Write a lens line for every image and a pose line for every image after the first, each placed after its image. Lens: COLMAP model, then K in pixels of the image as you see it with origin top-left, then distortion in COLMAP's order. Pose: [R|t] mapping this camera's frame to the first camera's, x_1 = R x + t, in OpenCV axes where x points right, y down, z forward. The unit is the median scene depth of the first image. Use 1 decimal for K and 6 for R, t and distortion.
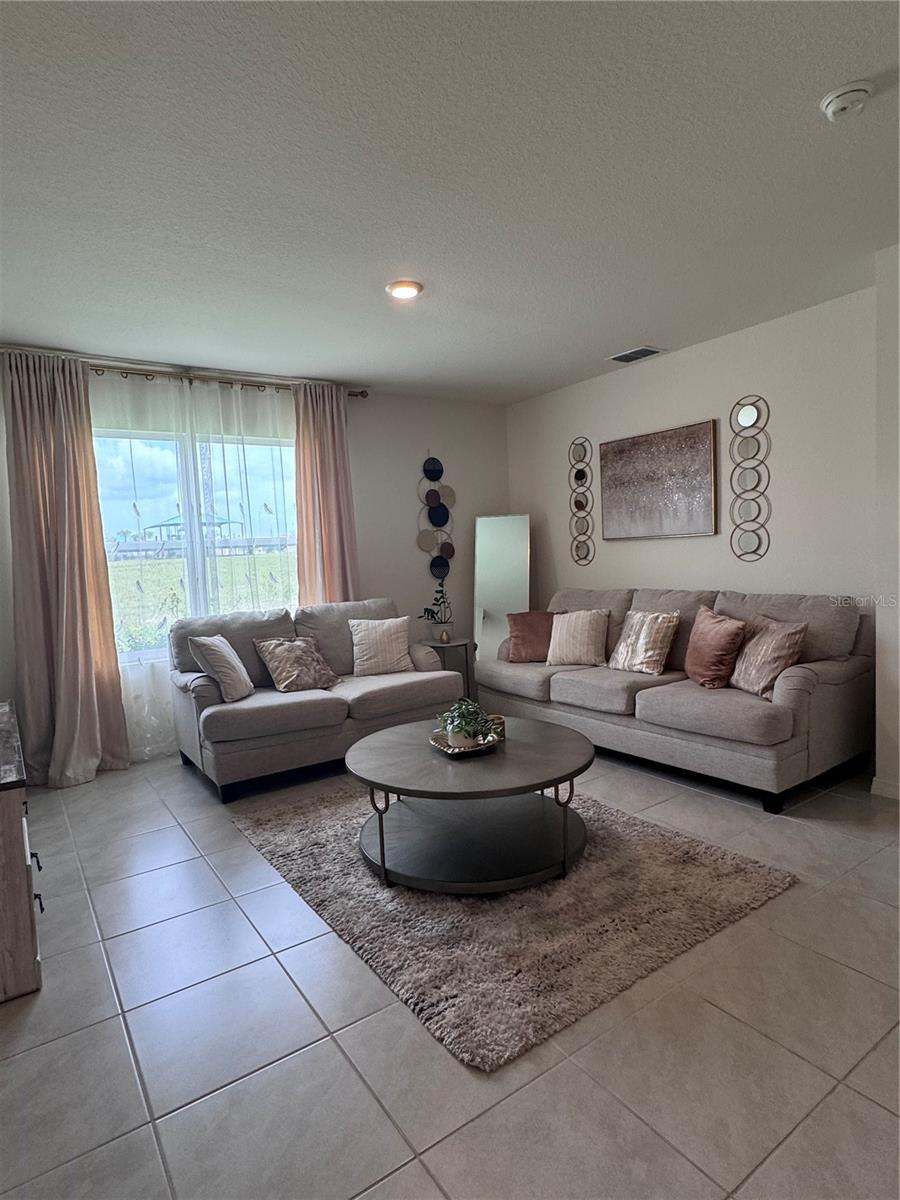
lens RADIAL K [[660.7, 0, 450.0], [0, 660.7, 600.0], [0, 0, 1]] dist [-0.000797, 0.001458]
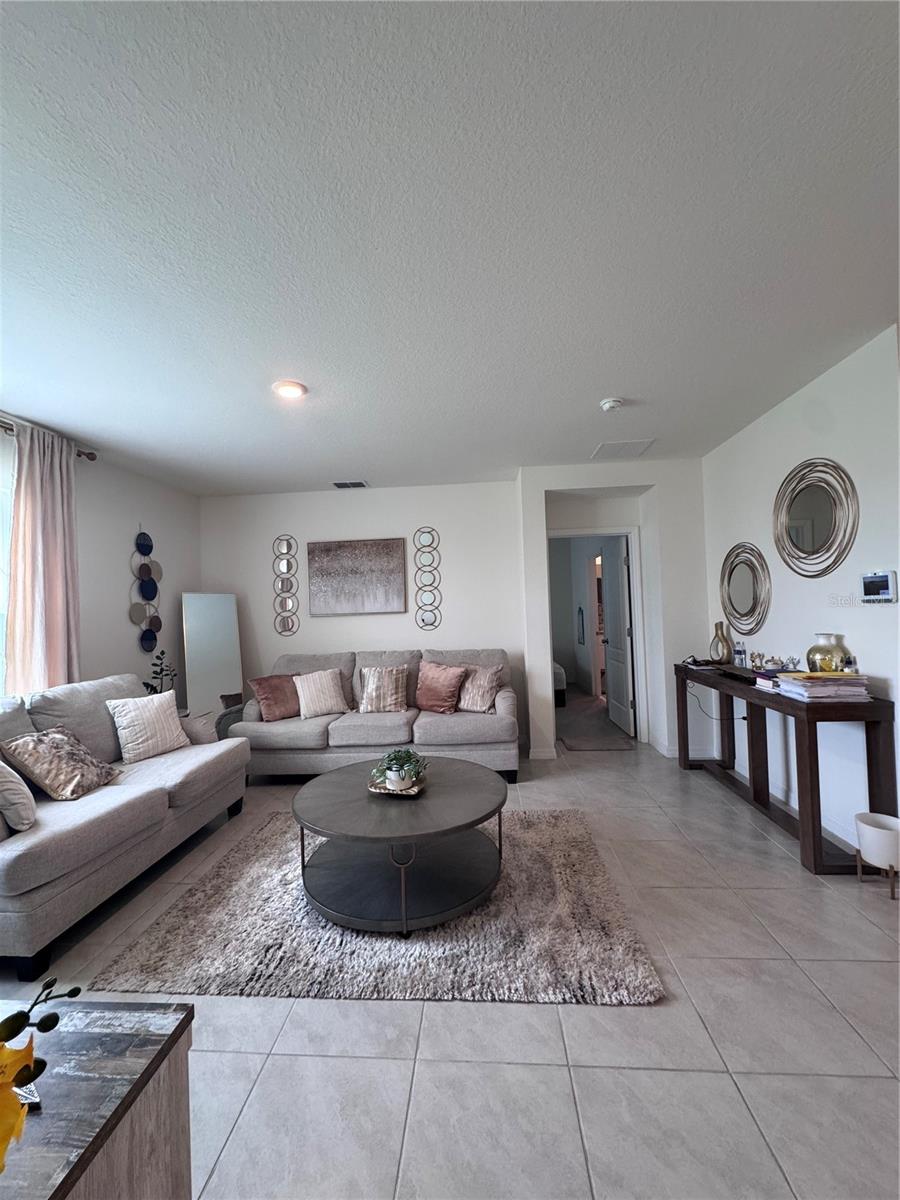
lens RADIAL K [[479.0, 0, 451.2], [0, 479.0, 598.0], [0, 0, 1]] dist [-0.002325, 0.000393]
pose [[0.624912, 0.043914, 0.779459, -0.383112], [0.061658, 0.992522, -0.105350, -0.010986], [-0.778257, 0.113894, 0.617531, 0.238131]]
